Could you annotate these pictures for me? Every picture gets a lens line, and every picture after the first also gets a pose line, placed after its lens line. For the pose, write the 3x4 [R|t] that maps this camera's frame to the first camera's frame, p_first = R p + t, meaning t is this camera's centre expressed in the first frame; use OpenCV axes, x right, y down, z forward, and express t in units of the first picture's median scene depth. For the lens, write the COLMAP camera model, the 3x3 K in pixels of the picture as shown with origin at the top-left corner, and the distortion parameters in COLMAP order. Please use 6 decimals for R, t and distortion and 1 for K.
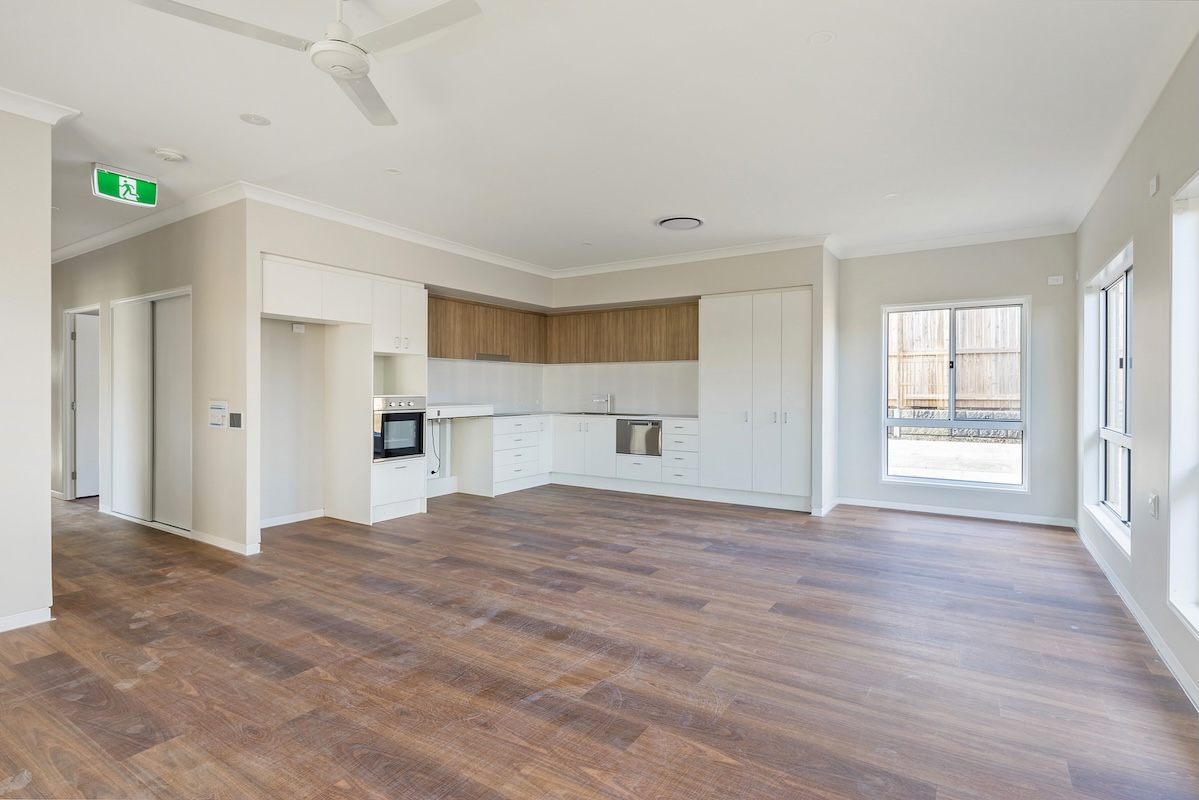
lens RADIAL K [[586.4, 0, 599.9], [0, 586.4, 390.4], [0, 0, 1]] dist [0.000473, 0.000430]
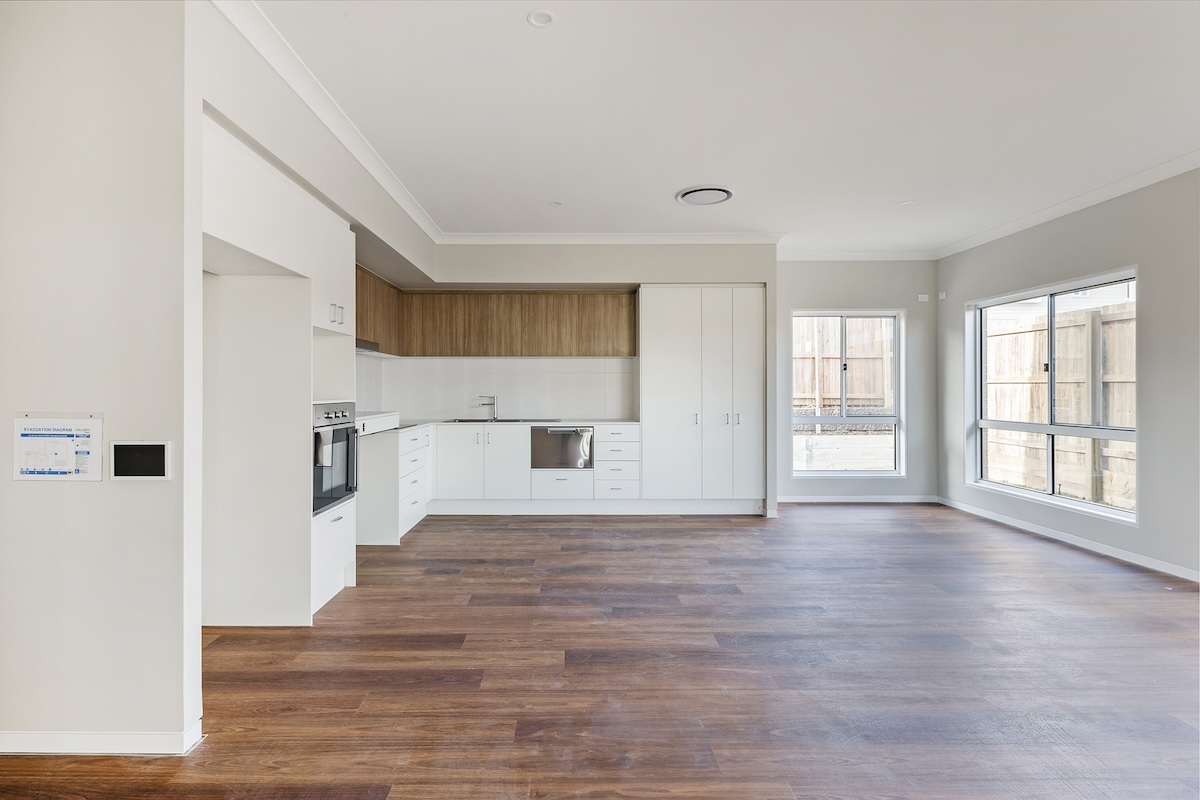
lens RADIAL K [[596.3, 0, 564.5], [0, 596.3, 386.5], [0, 0, 1]] dist [0.000320, 0.000048]
pose [[0.841022, 0.000551, 0.541001, -0.435973], [0.003152, 0.999978, -0.005919, -0.001529], [-0.540992, 0.006683, 0.841001, 0.321673]]
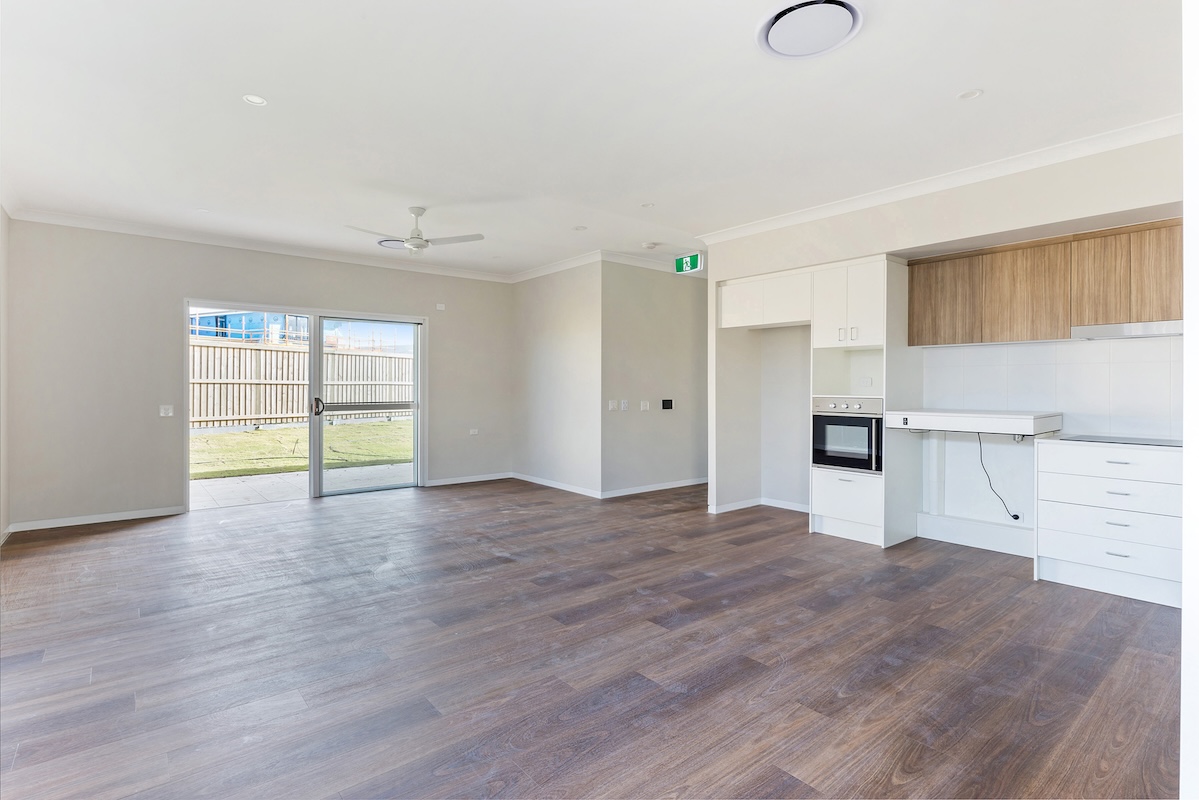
lens RADIAL K [[586.4, 0, 599.9], [0, 586.4, 390.4], [0, 0, 1]] dist [0.000473, 0.000430]
pose [[-0.309492, 0.004321, -0.950892, 0.537301], [-0.005497, 0.999965, 0.006333, -0.002751], [0.950886, 0.007187, -0.309457, 0.846466]]
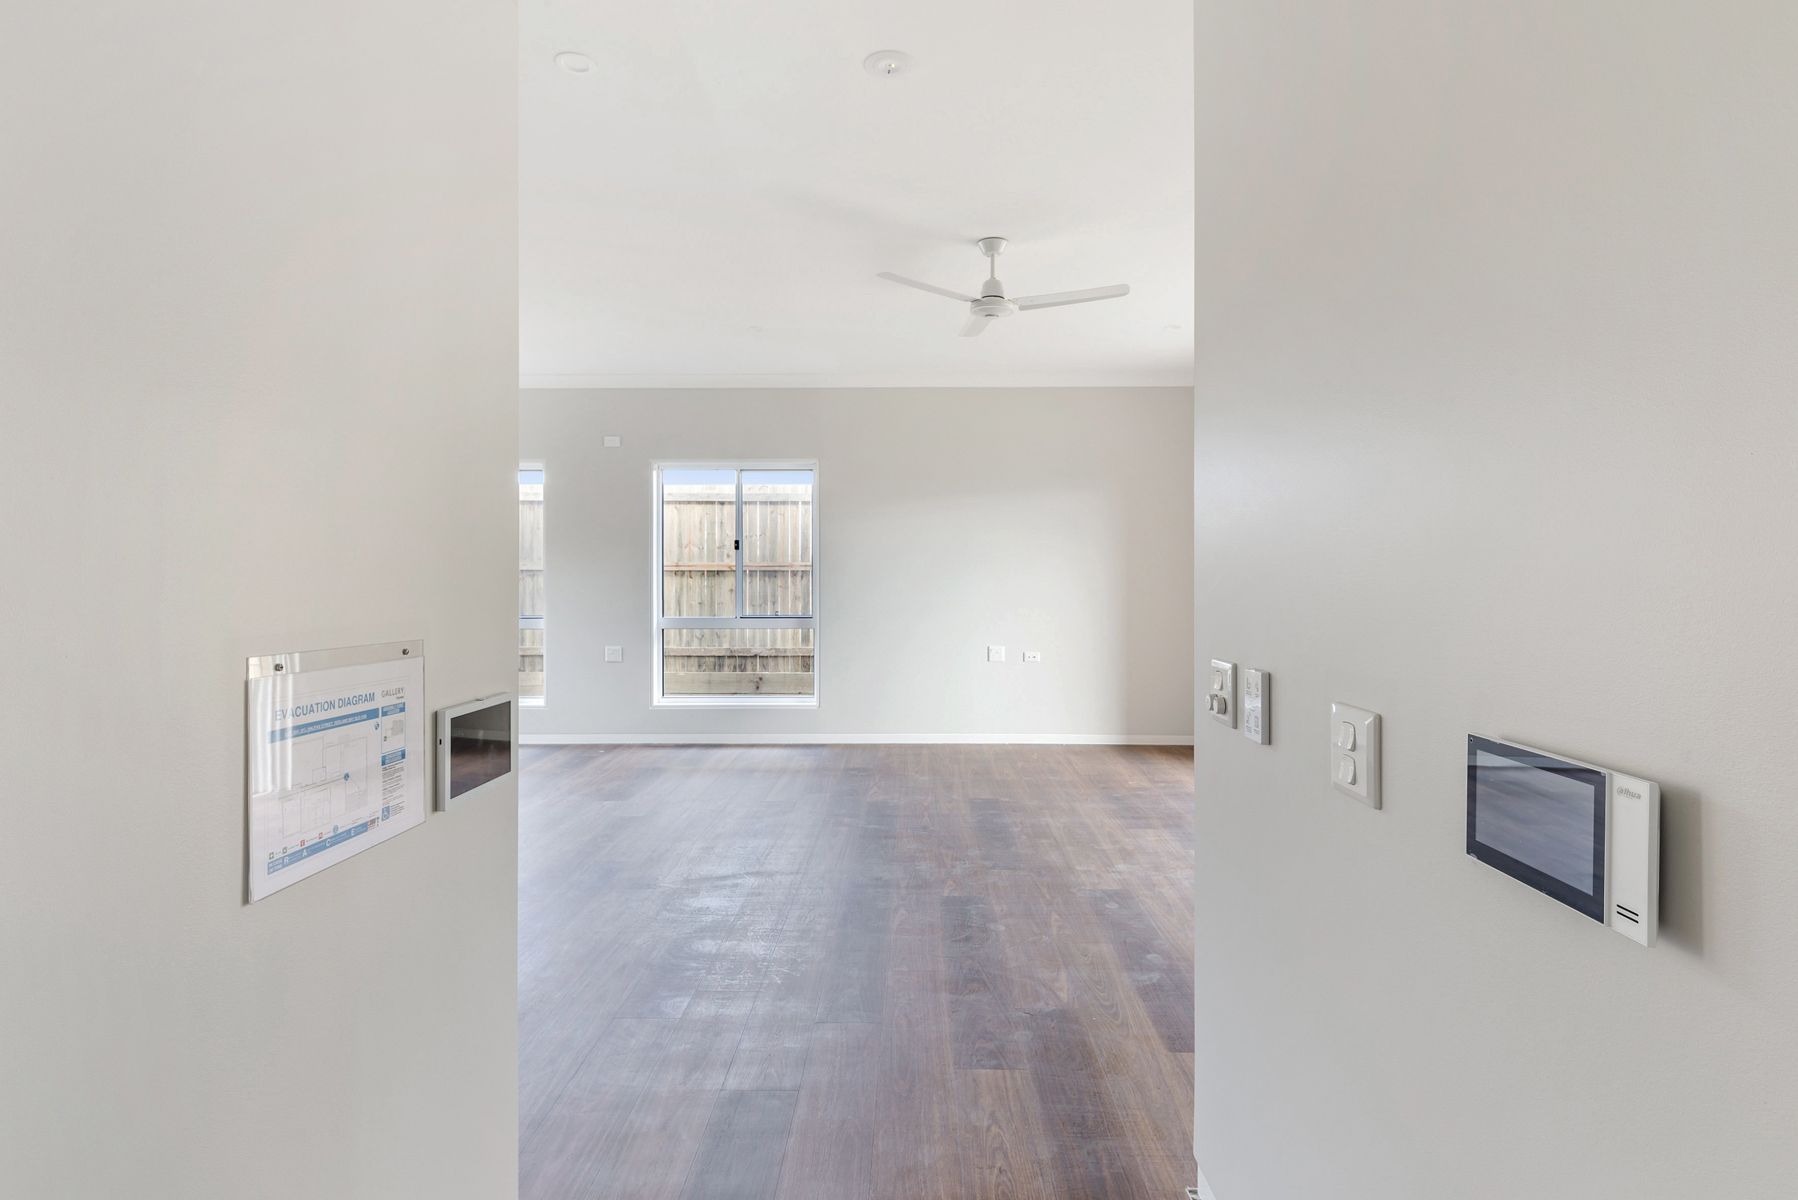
lens RADIAL K [[879.3, 0, 899.5], [0, 879.3, 585.7], [0, 0, 1]] dist [0.000473, 0.000430]
pose [[-0.520203, -0.004915, 0.854028, -0.685097], [0.000502, 0.999982, 0.006060, -0.002217], [-0.854042, 0.003581, -0.520191, 0.757636]]
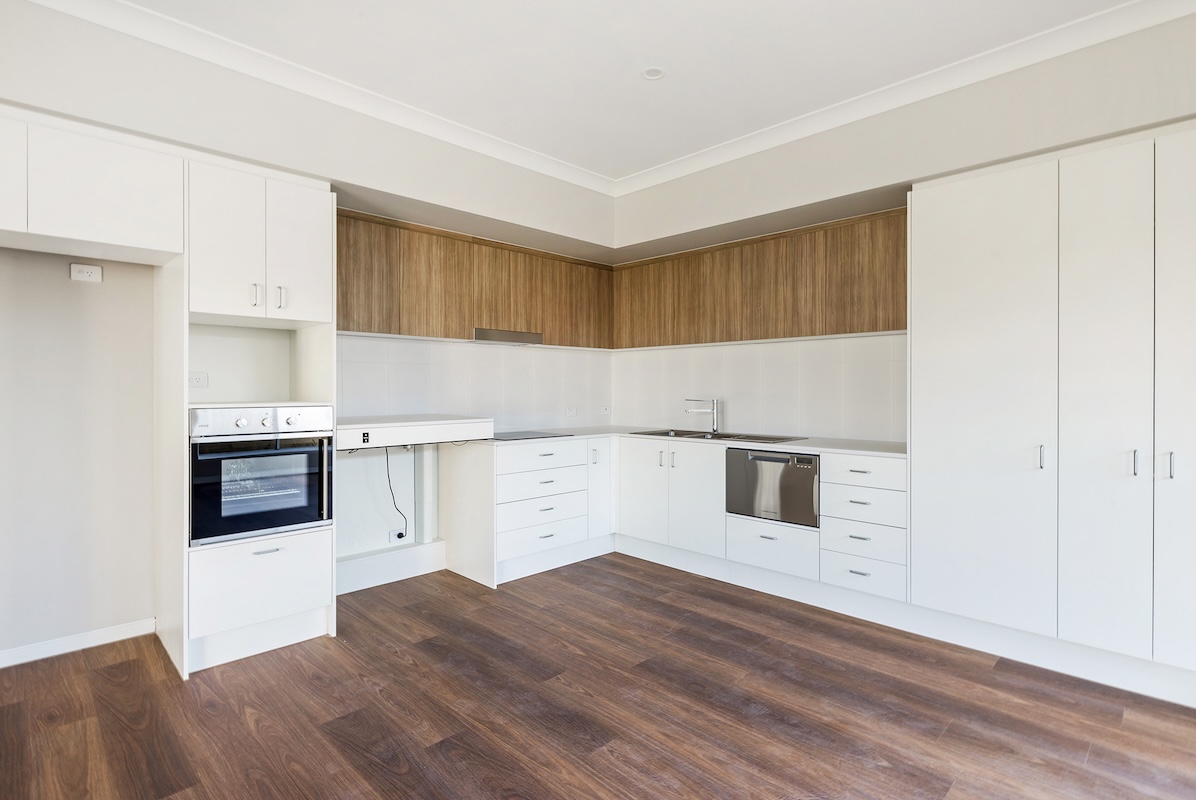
lens RADIAL K [[584.9, 0, 598.4], [0, 584.9, 390.5], [0, 0, 1]] dist [0.000473, 0.000430]
pose [[0.976878, -0.001288, -0.213792, 0.032850], [0.001018, 0.999999, -0.001374, -0.001462], [0.213794, 0.001124, 0.976878, 0.534201]]
